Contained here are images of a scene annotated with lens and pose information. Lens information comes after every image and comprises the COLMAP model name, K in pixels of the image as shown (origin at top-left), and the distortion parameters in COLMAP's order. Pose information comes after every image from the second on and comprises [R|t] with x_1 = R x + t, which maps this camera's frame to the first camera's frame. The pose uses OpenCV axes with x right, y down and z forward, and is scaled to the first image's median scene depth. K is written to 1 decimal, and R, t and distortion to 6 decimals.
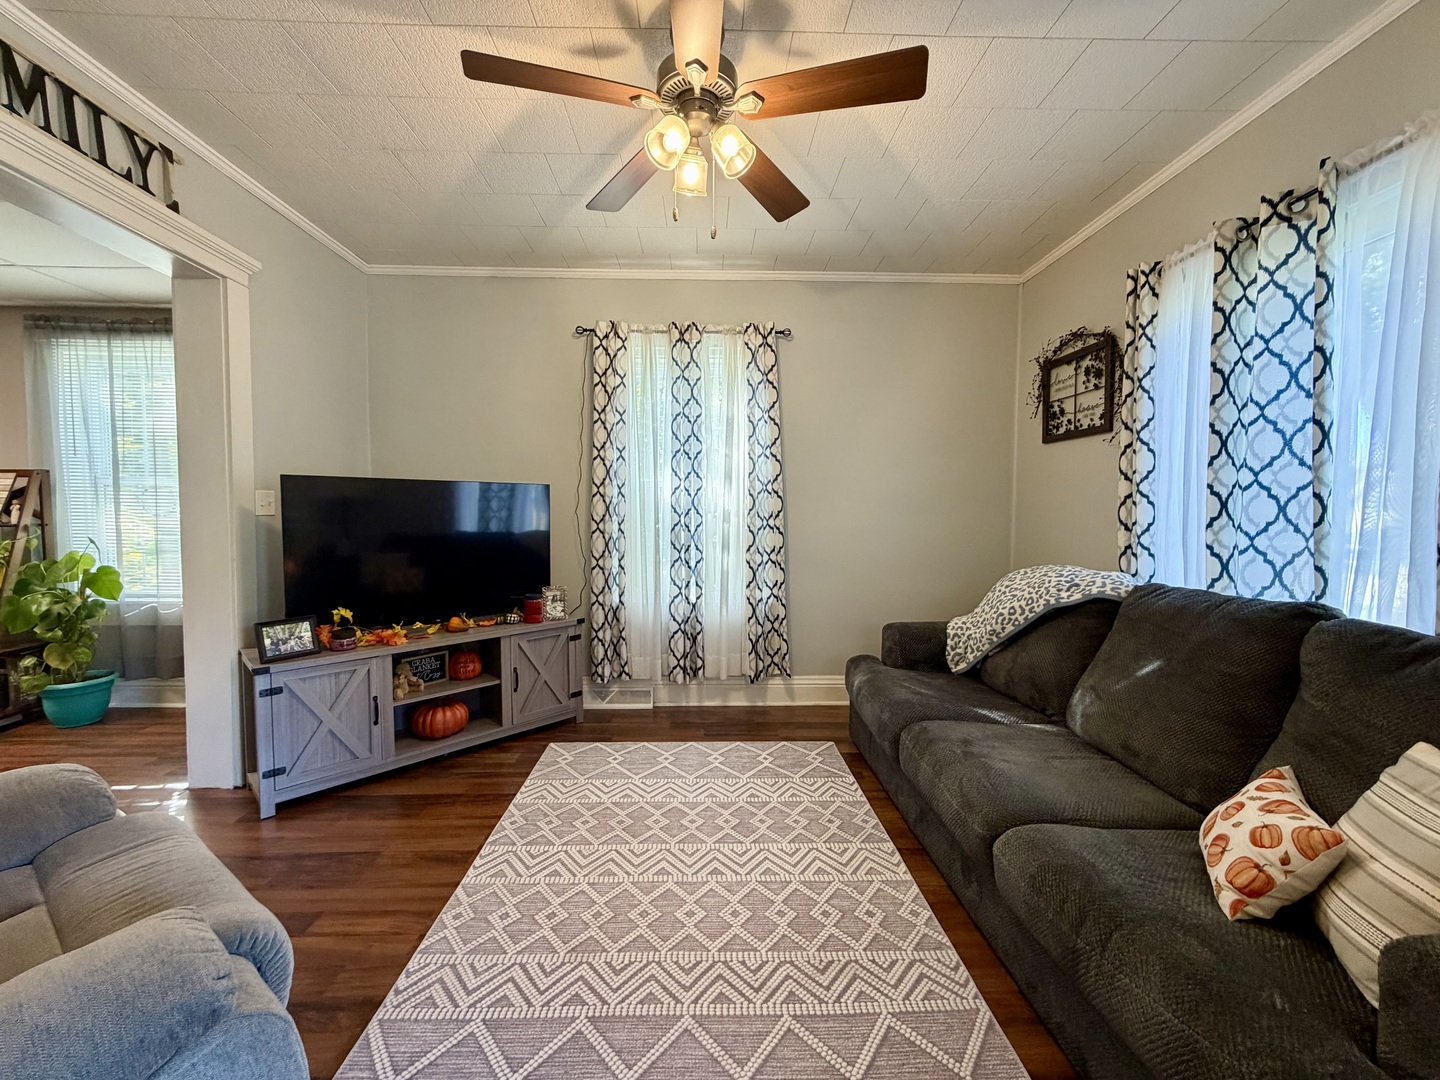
lens RADIAL K [[570.7, 0, 714.0], [0, 570.7, 542.5], [0, 0, 1]] dist [0.001430, 0.000126]
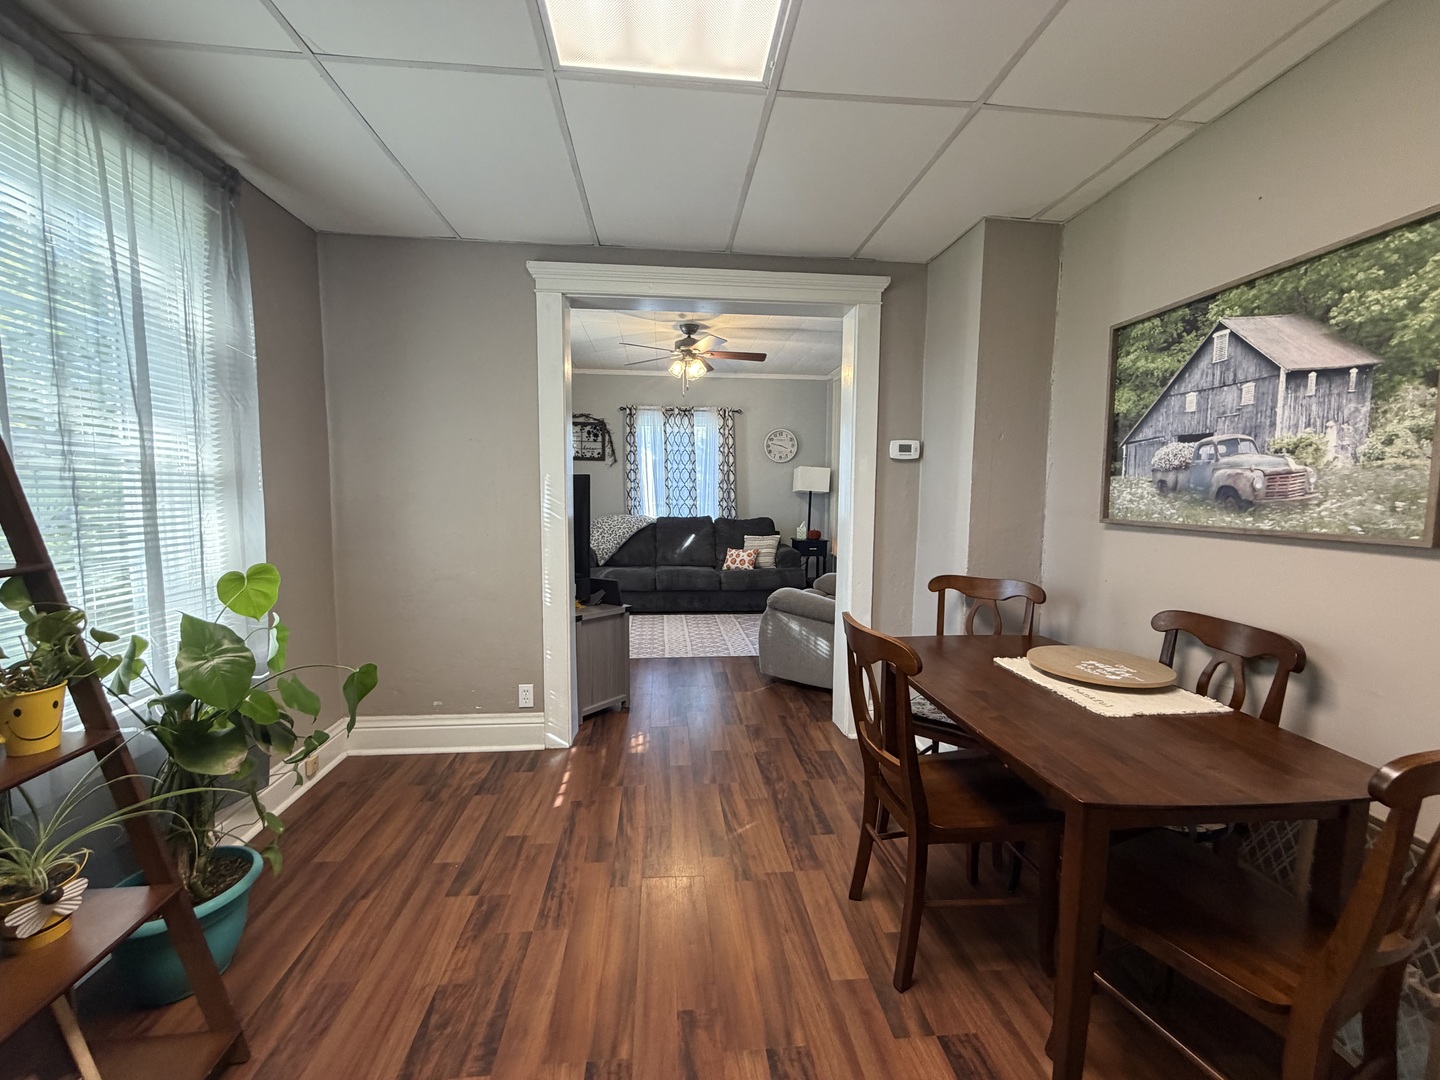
lens RADIAL K [[574.9, 0, 714.3], [0, 574.9, 539.7], [0, 0, 1]] dist [0.001467, 0.000197]
pose [[-0.067992, -0.092881, 0.993353, -2.089554], [0.041191, 0.994547, 0.095812, -0.080989], [-0.996835, 0.047431, -0.063795, 0.784726]]
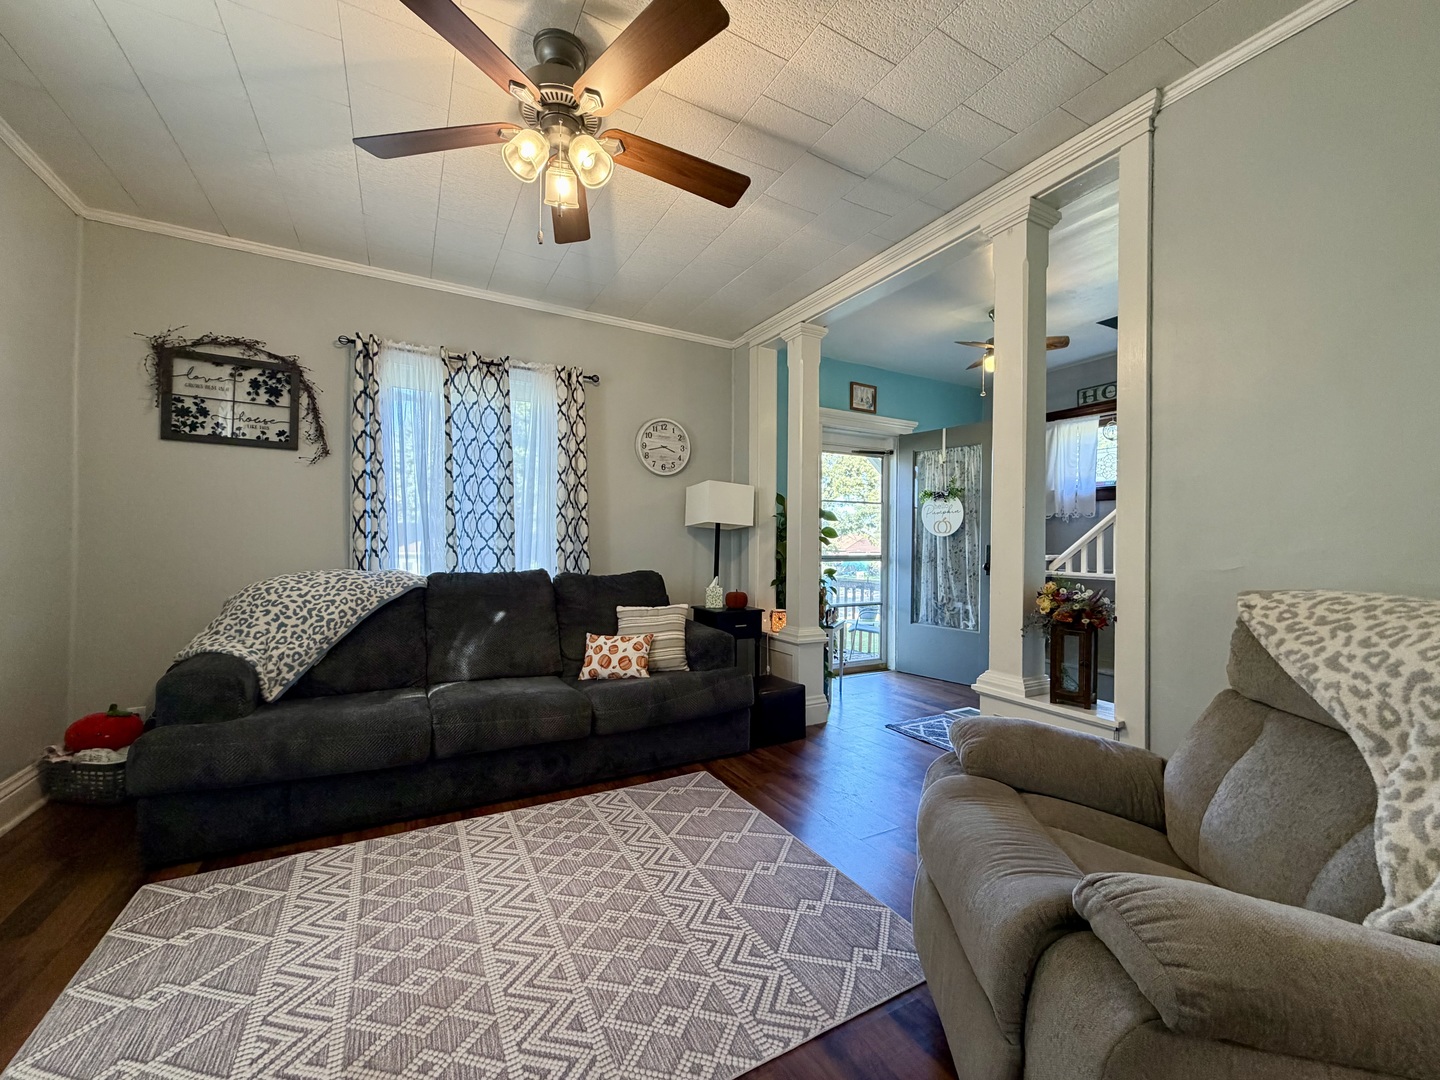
lens RADIAL K [[574.9, 0, 714.3], [0, 574.9, 539.7], [0, 0, 1]] dist [0.001467, 0.000197]
pose [[-0.459507, -0.005763, 0.888156, -0.765975], [0.030277, 0.999296, 0.022149, -0.021890], [-0.887658, 0.037069, -0.459009, 0.895283]]
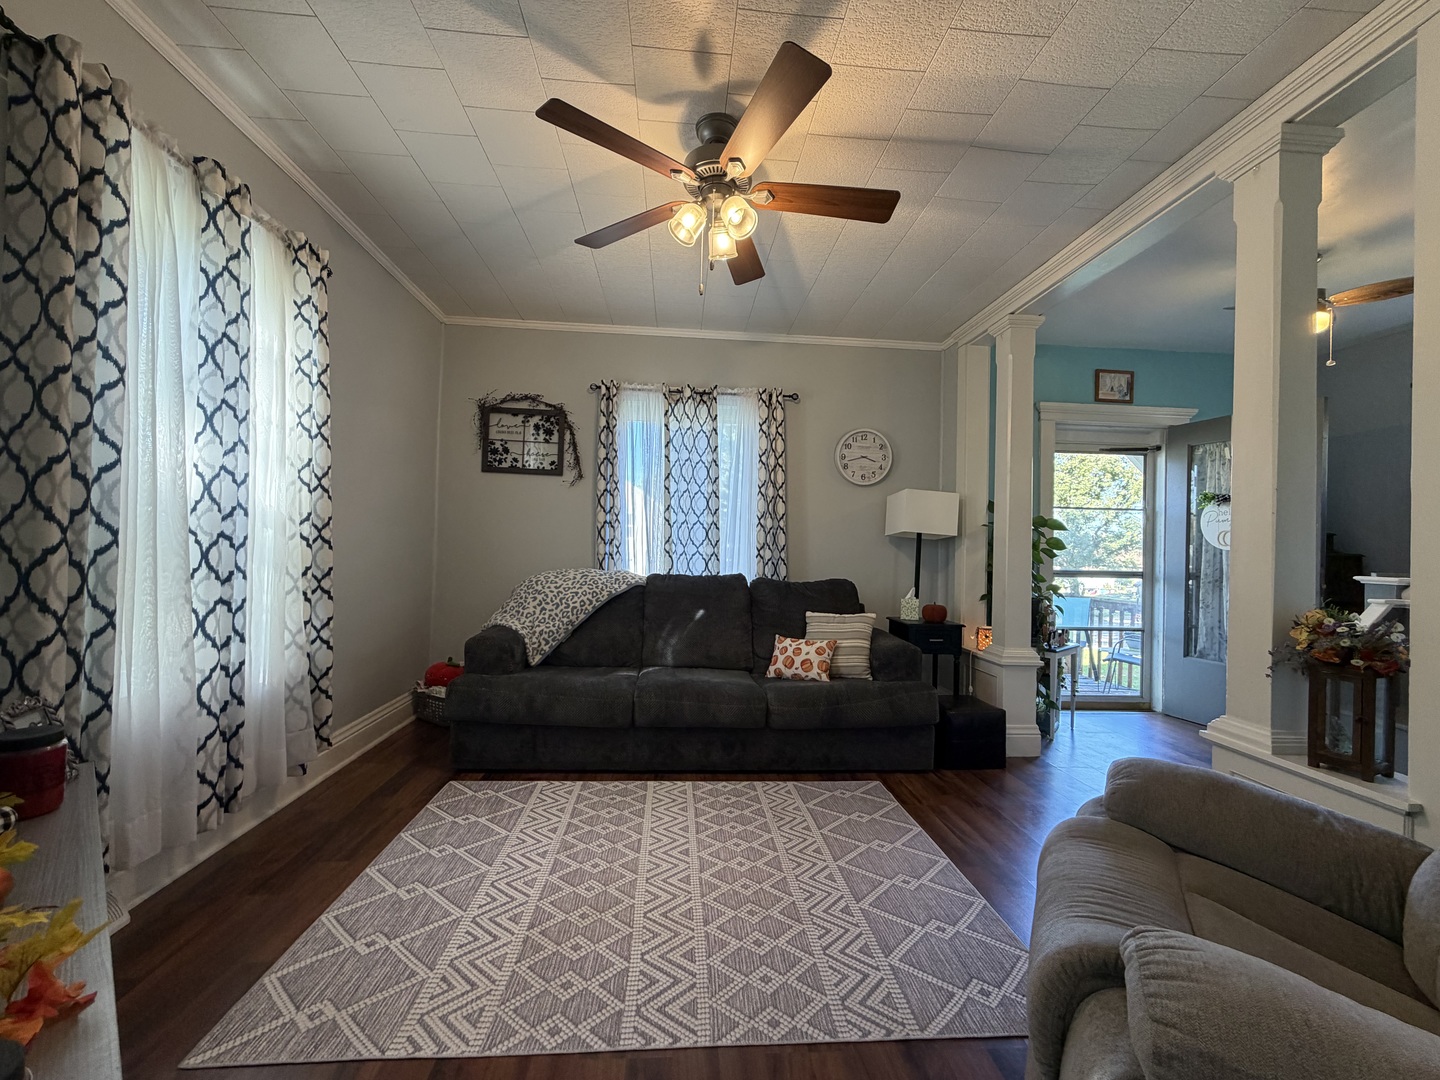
lens RADIAL K [[574.9, 0, 714.3], [0, 574.9, 539.7], [0, 0, 1]] dist [0.001467, 0.000197]
pose [[-0.045501, 0.007789, 0.998934, -0.873796], [0.021942, 0.999736, -0.006795, -0.014994], [-0.998723, 0.021609, -0.045660, 0.767622]]
